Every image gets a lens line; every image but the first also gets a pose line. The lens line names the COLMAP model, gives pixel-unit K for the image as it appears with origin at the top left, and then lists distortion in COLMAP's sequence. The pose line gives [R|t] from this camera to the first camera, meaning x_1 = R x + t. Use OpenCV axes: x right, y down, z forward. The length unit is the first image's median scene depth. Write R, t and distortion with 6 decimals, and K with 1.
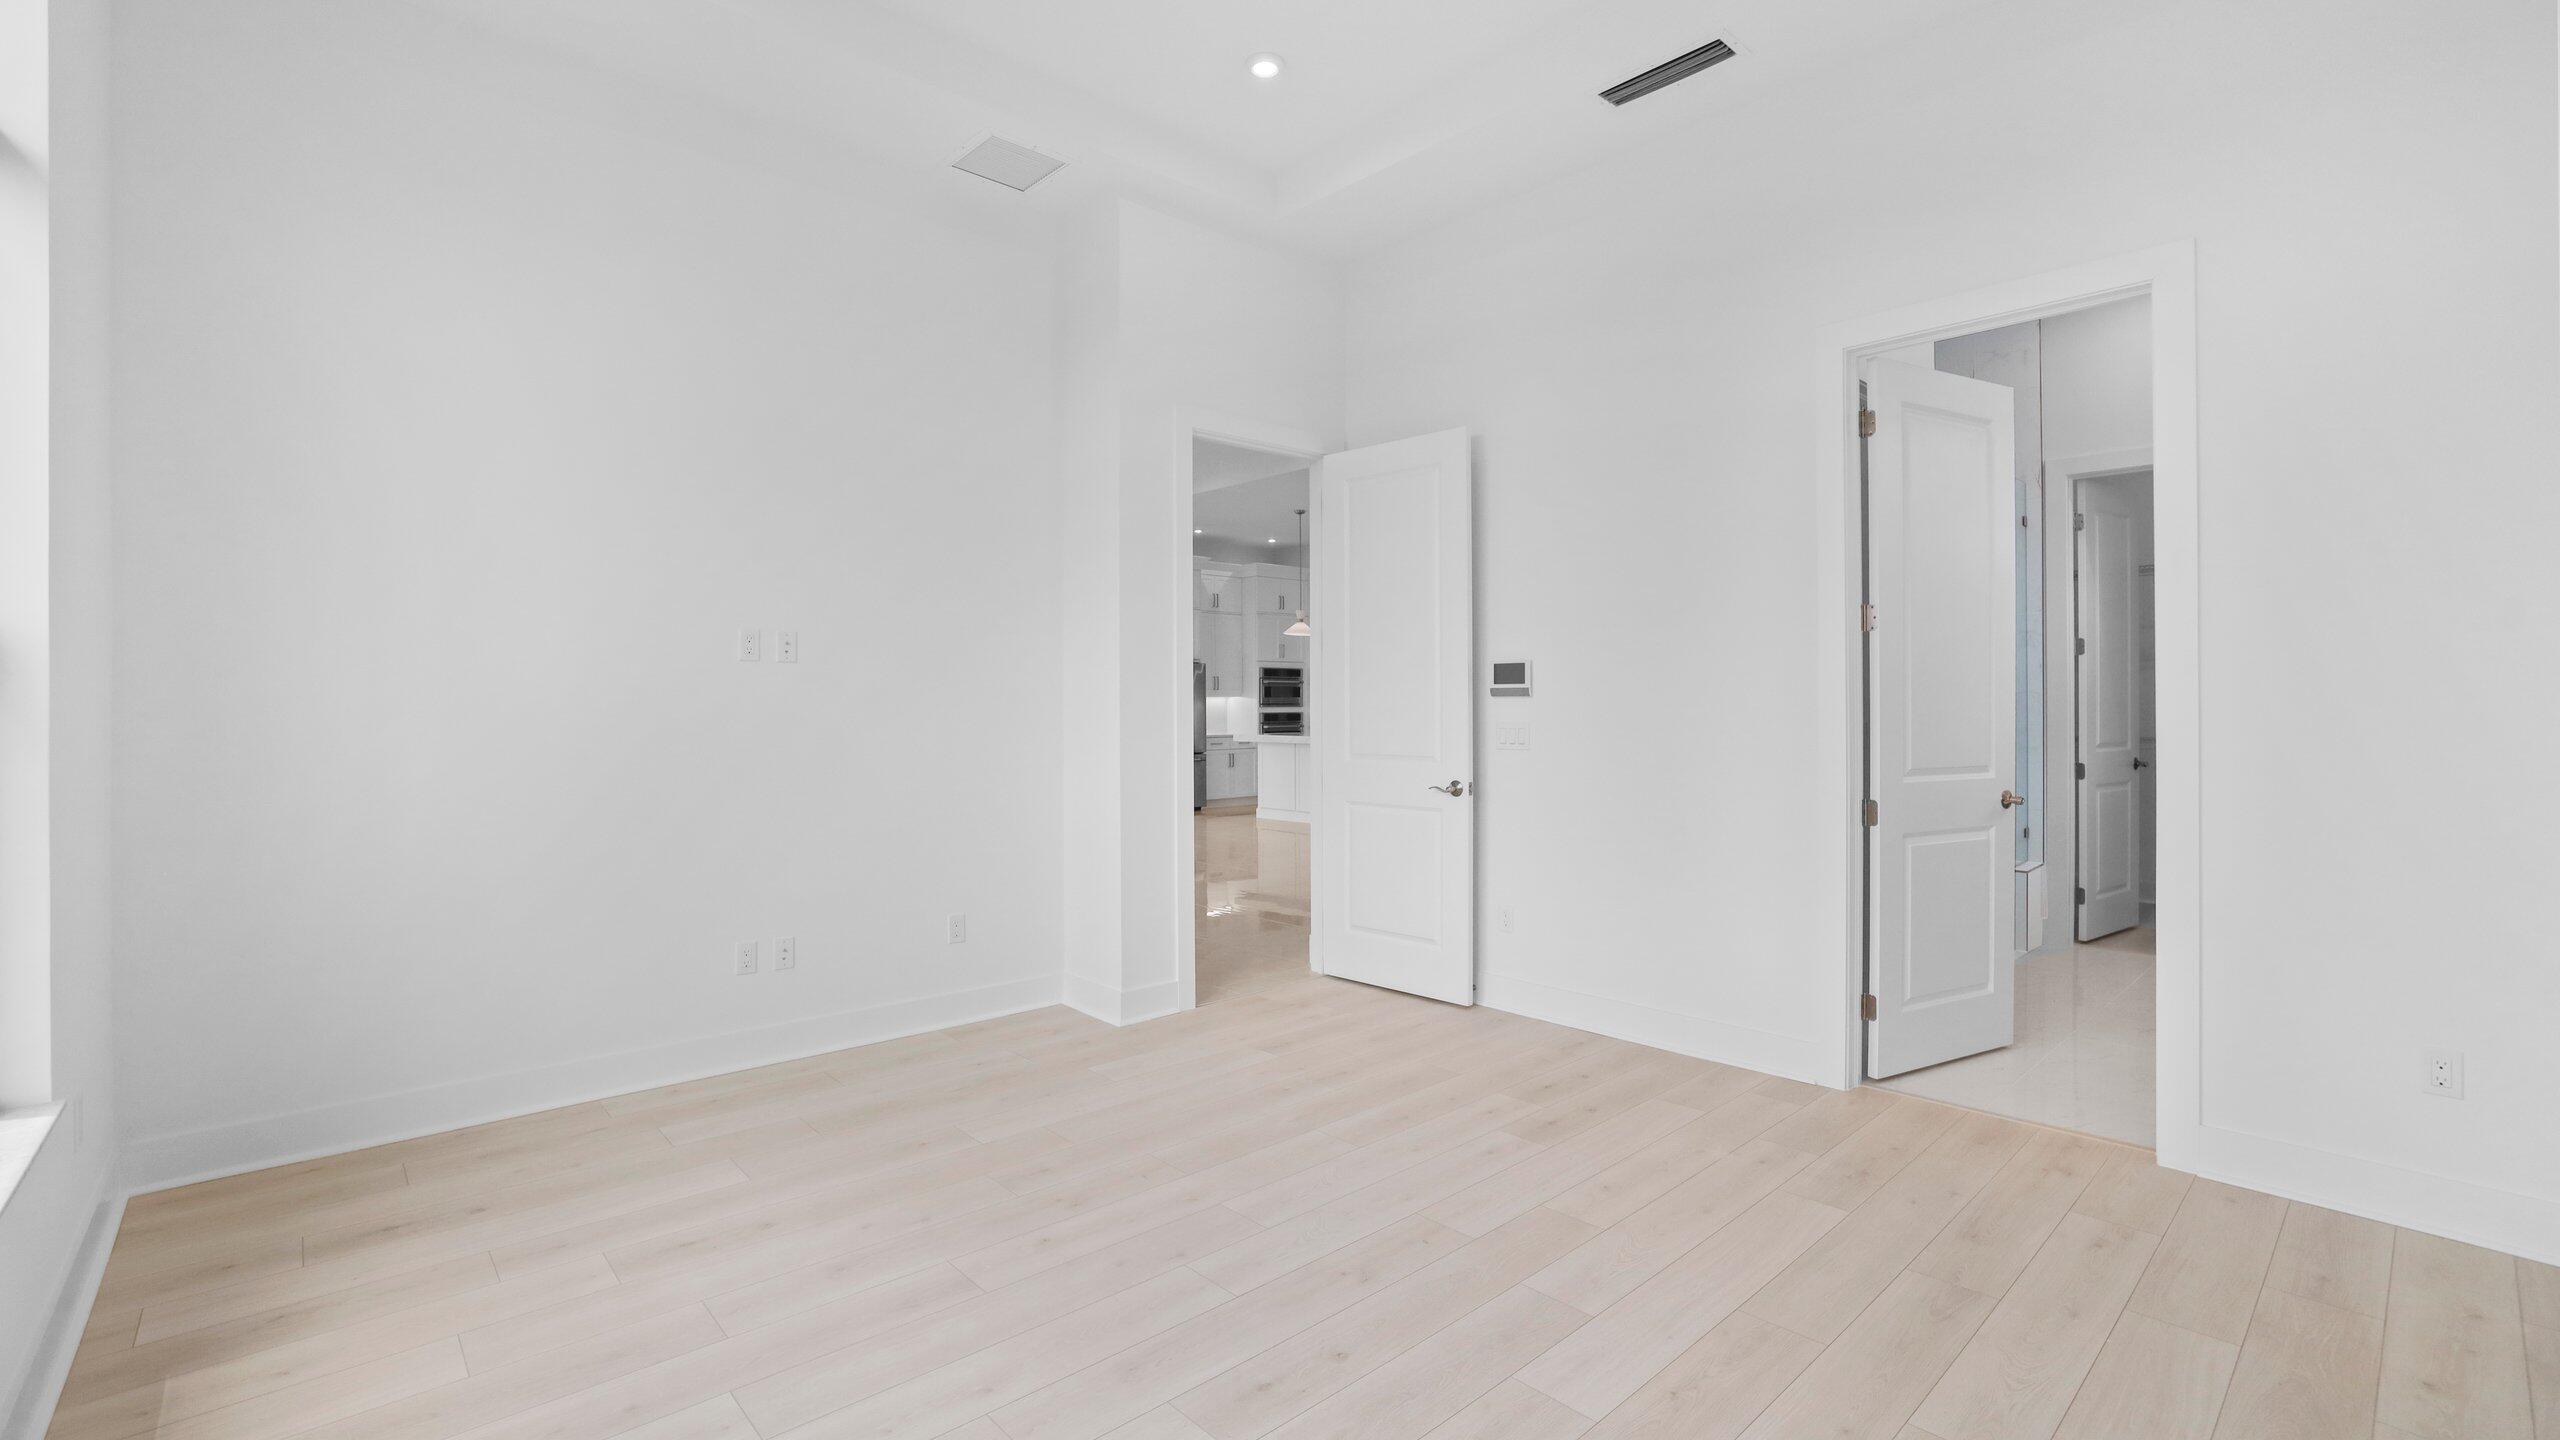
lens RADIAL K [[1068.9, 0, 1280.1], [0, 1068.9, 713.7], [0, 0, 1]] dist [0.000132, 0.000018]
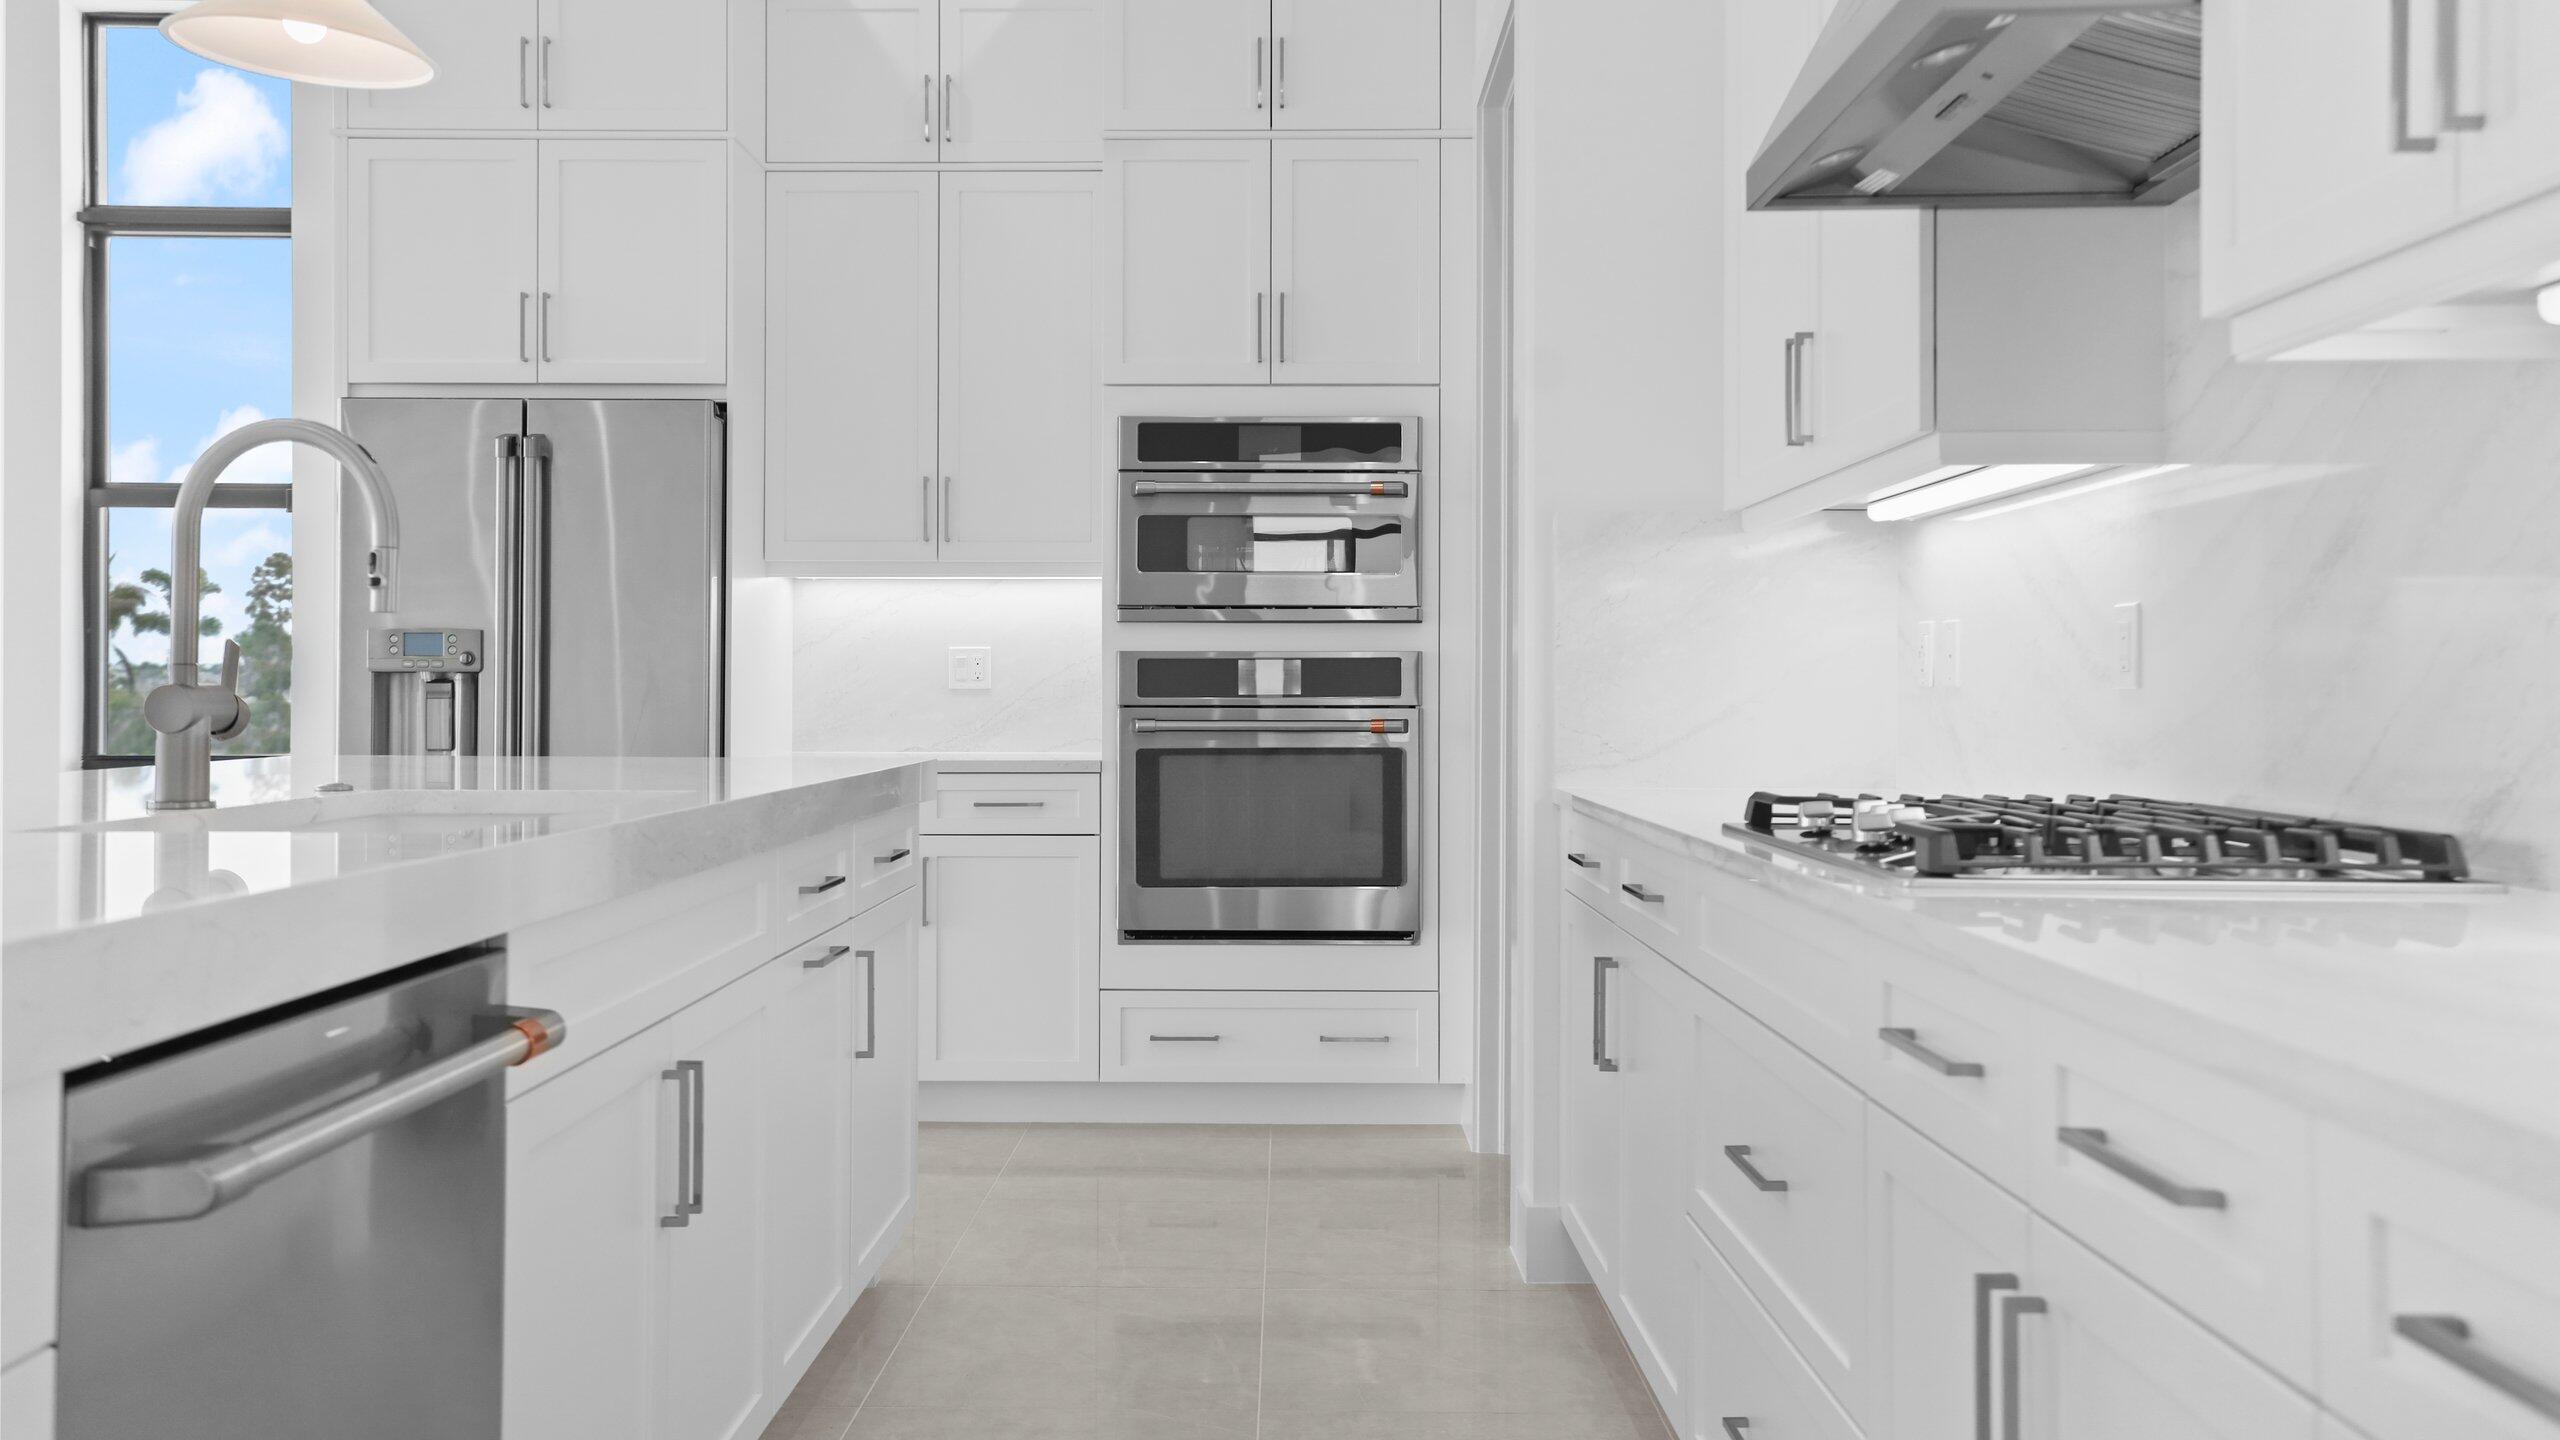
lens RADIAL K [[2036.2, 0, 1280.6], [0, 2036.2, 711.5], [0, 0, 1]] dist [0.000006, 0.000019]
pose [[0.741180, 0.006936, -0.671271, 0.248686], [-0.005364, 0.999976, 0.004410, 0.007816], [0.671285, 0.000332, 0.741199, 0.746383]]
